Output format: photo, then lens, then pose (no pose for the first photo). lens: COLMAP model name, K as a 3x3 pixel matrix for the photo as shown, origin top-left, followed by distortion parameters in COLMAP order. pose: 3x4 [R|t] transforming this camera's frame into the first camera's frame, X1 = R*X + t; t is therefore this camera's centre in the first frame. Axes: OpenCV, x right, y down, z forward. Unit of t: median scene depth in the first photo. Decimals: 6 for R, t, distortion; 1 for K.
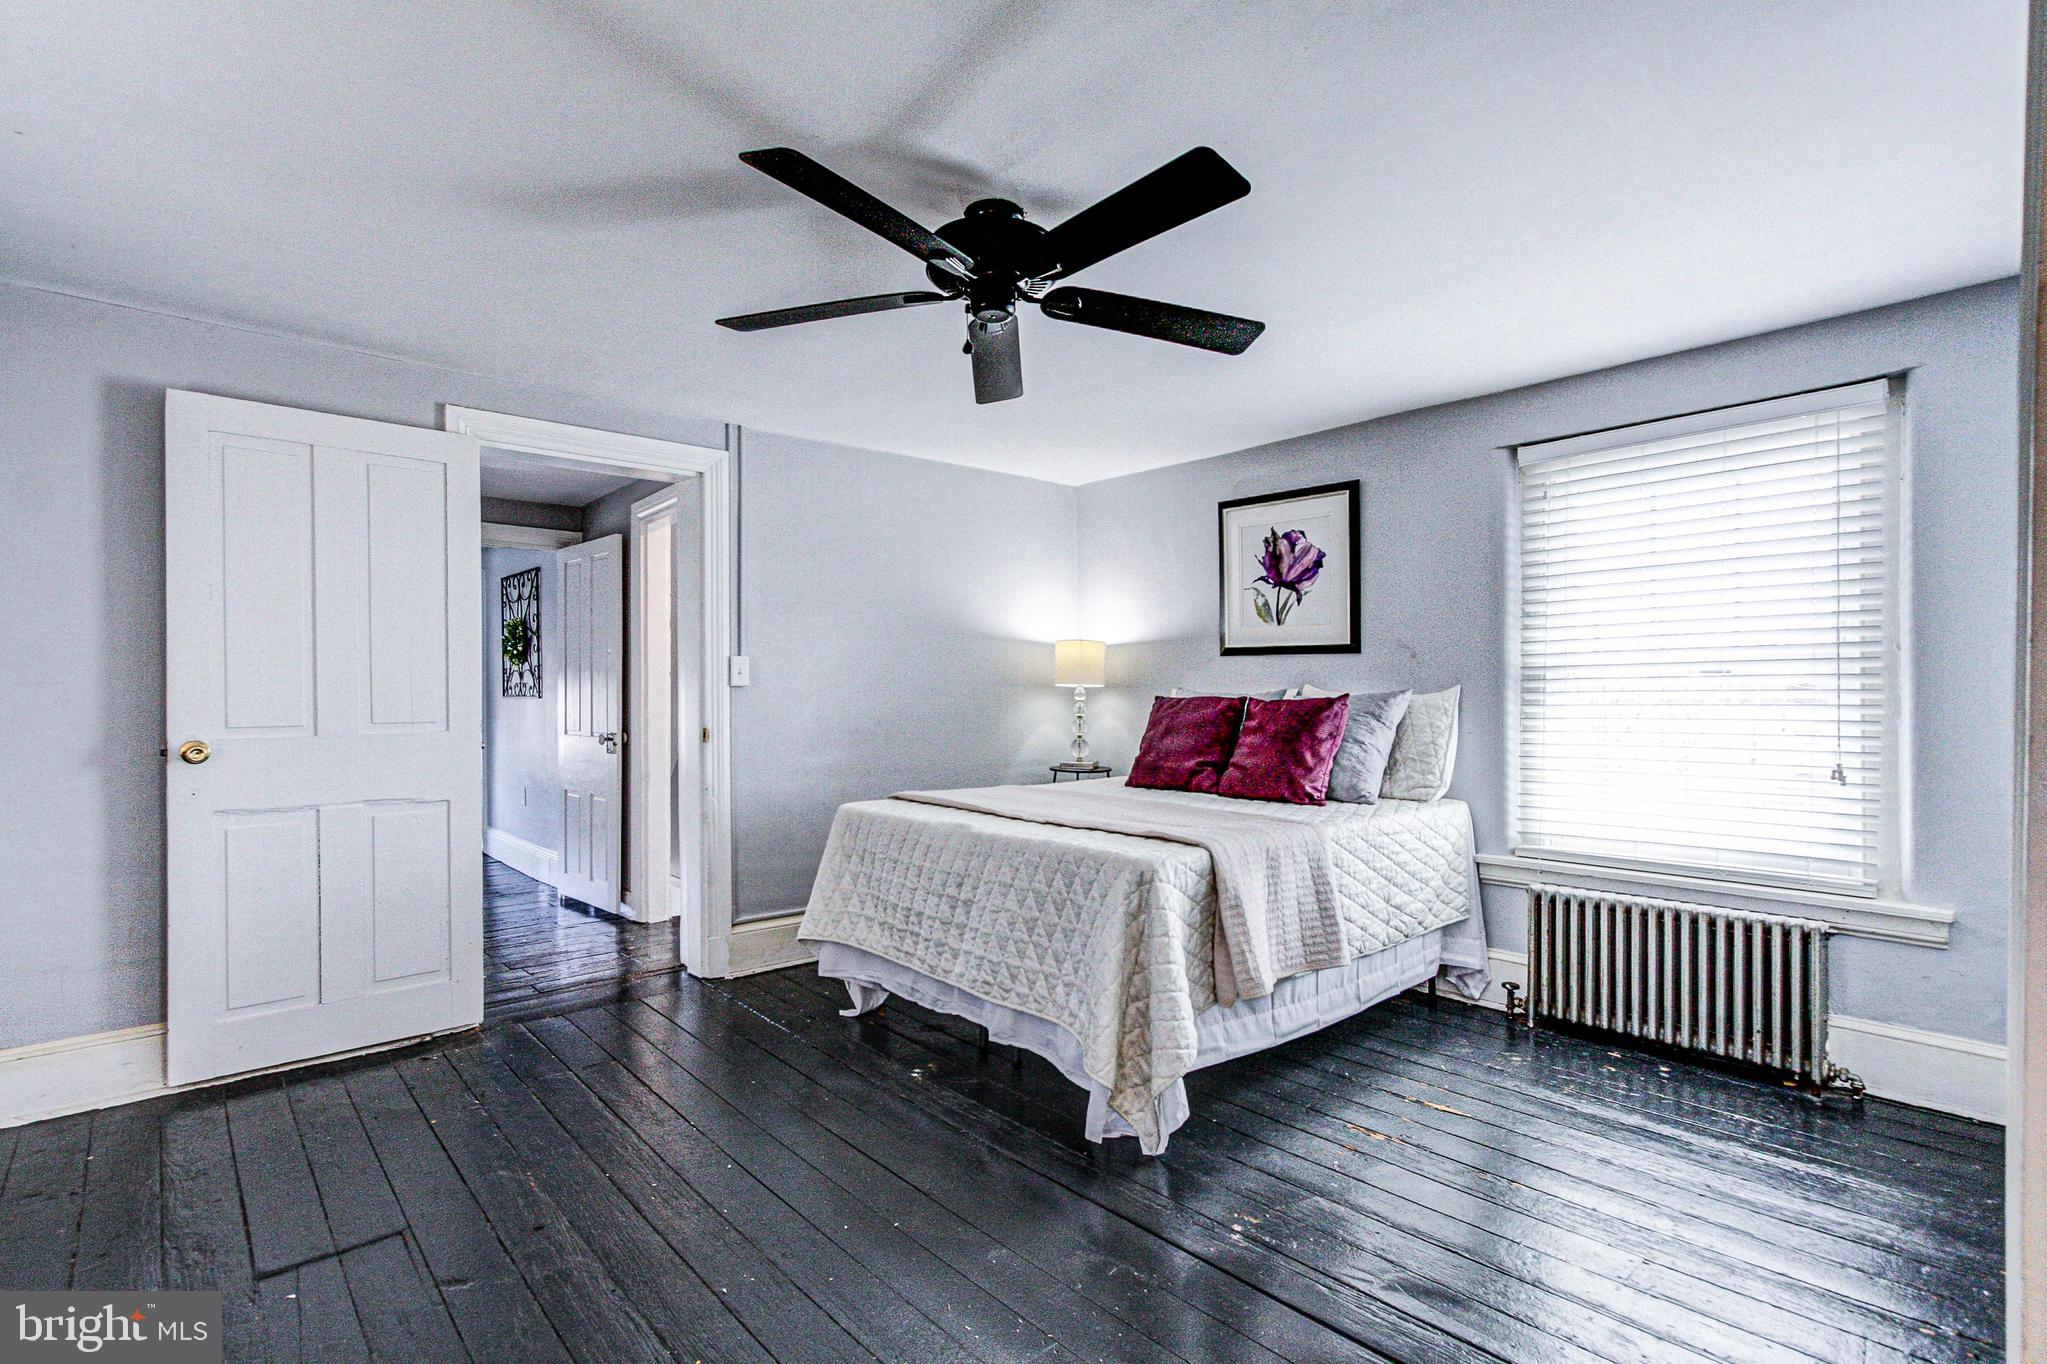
lens RADIAL K [[980.3, 0, 1018.4], [0, 980.3, 696.5], [0, 0, 1]] dist [0.000162, 0.004691]
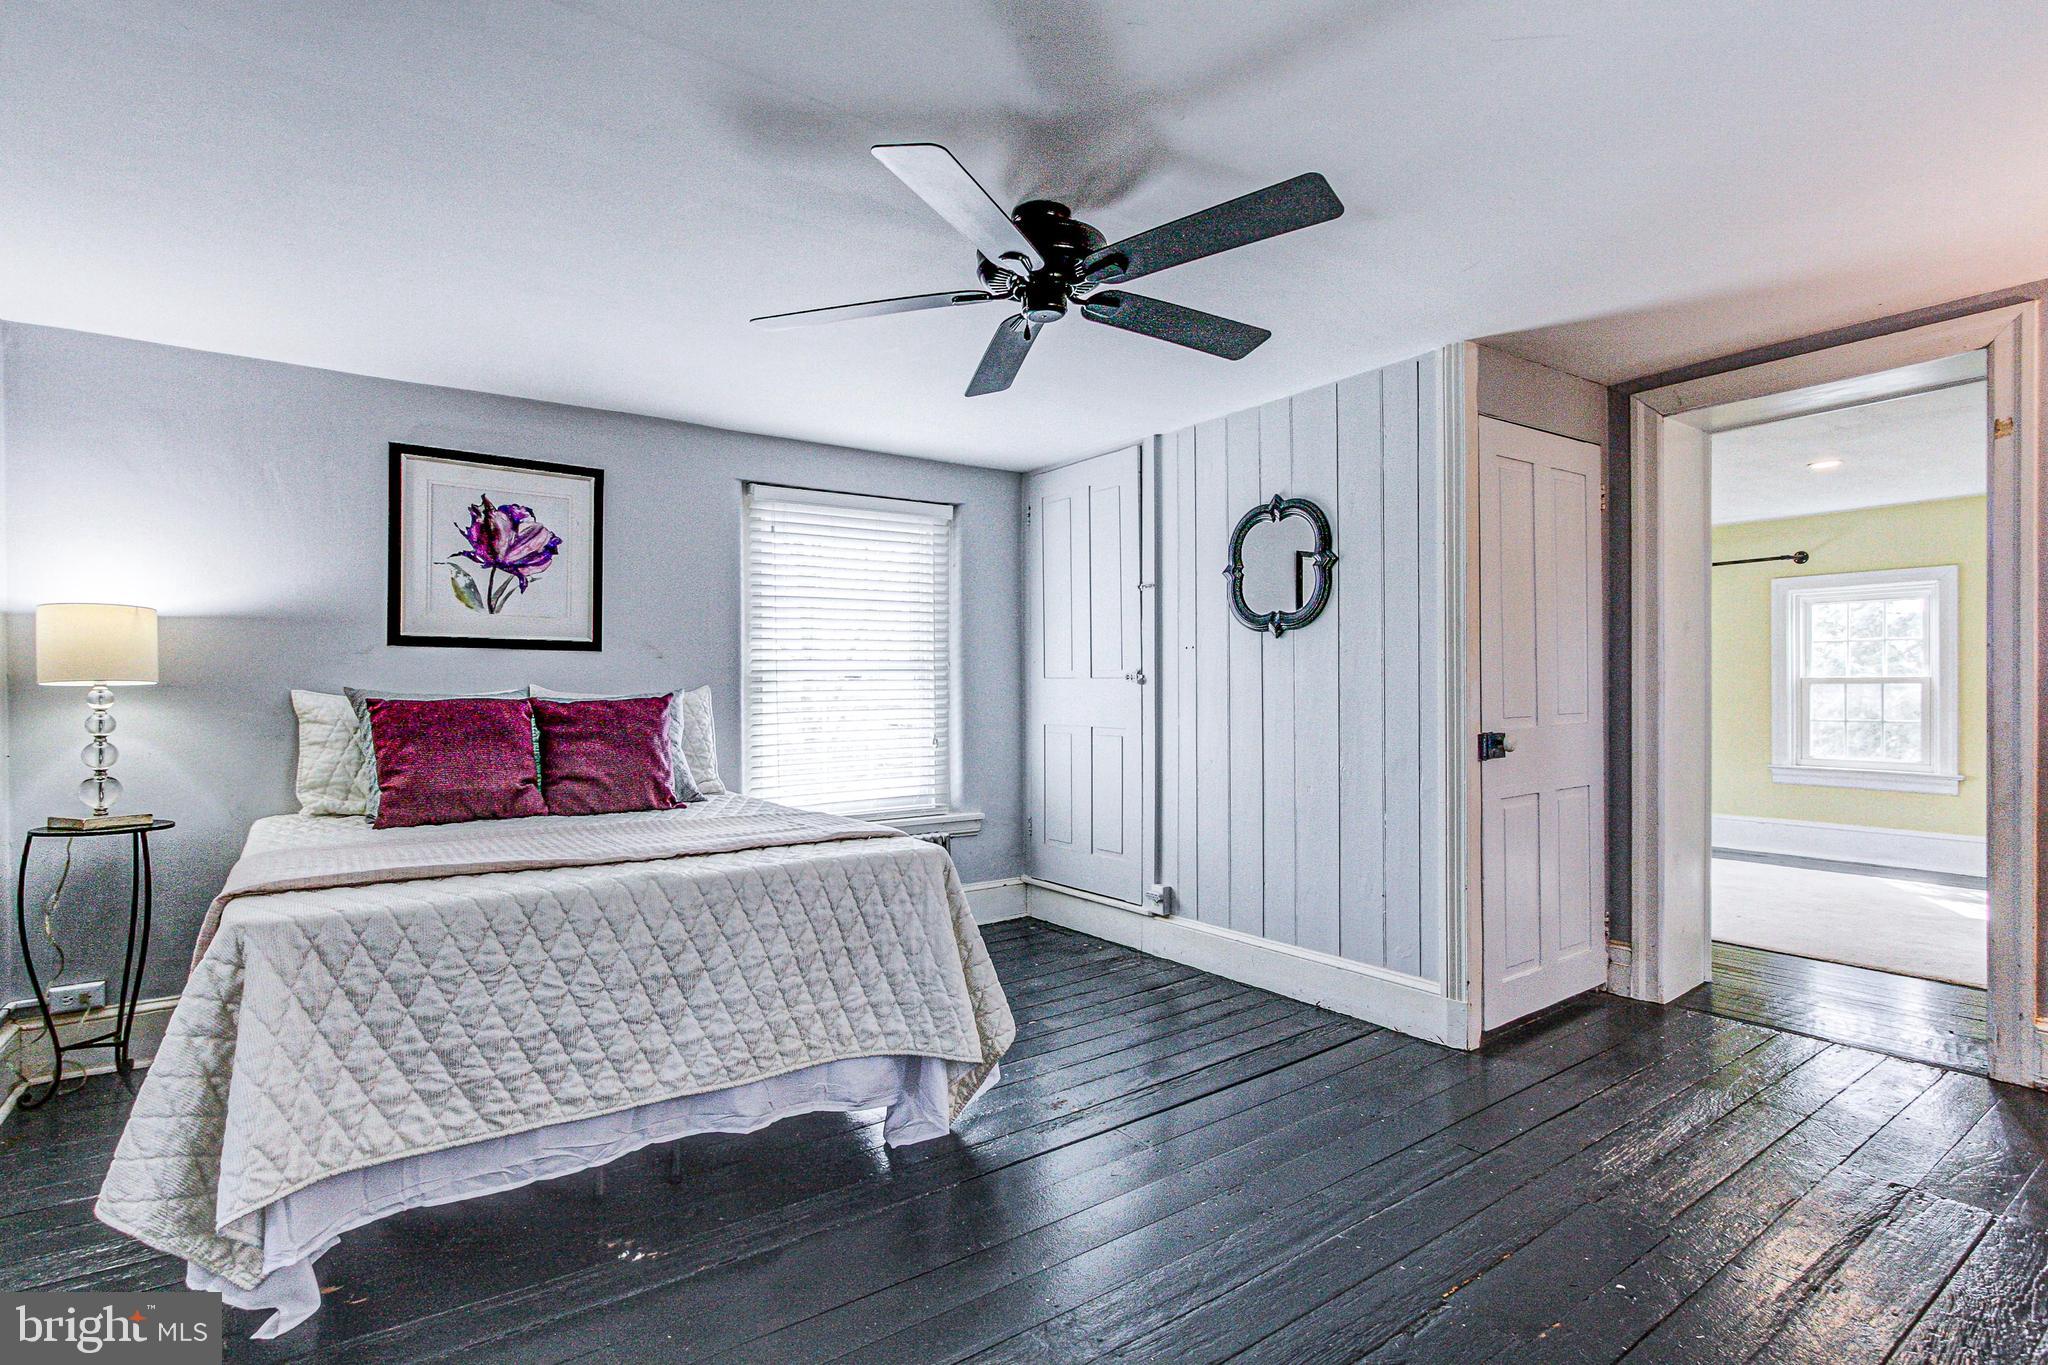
lens RADIAL K [[980.8, 0, 1018.9], [0, 980.8, 697.0], [0, 0, 1]] dist [0.000162, 0.004691]
pose [[0.113803, -0.006088, 0.993485, -0.527415], [0.009777, 0.999940, 0.005008, -0.000737], [-0.993455, 0.009143, 0.113856, 0.464936]]
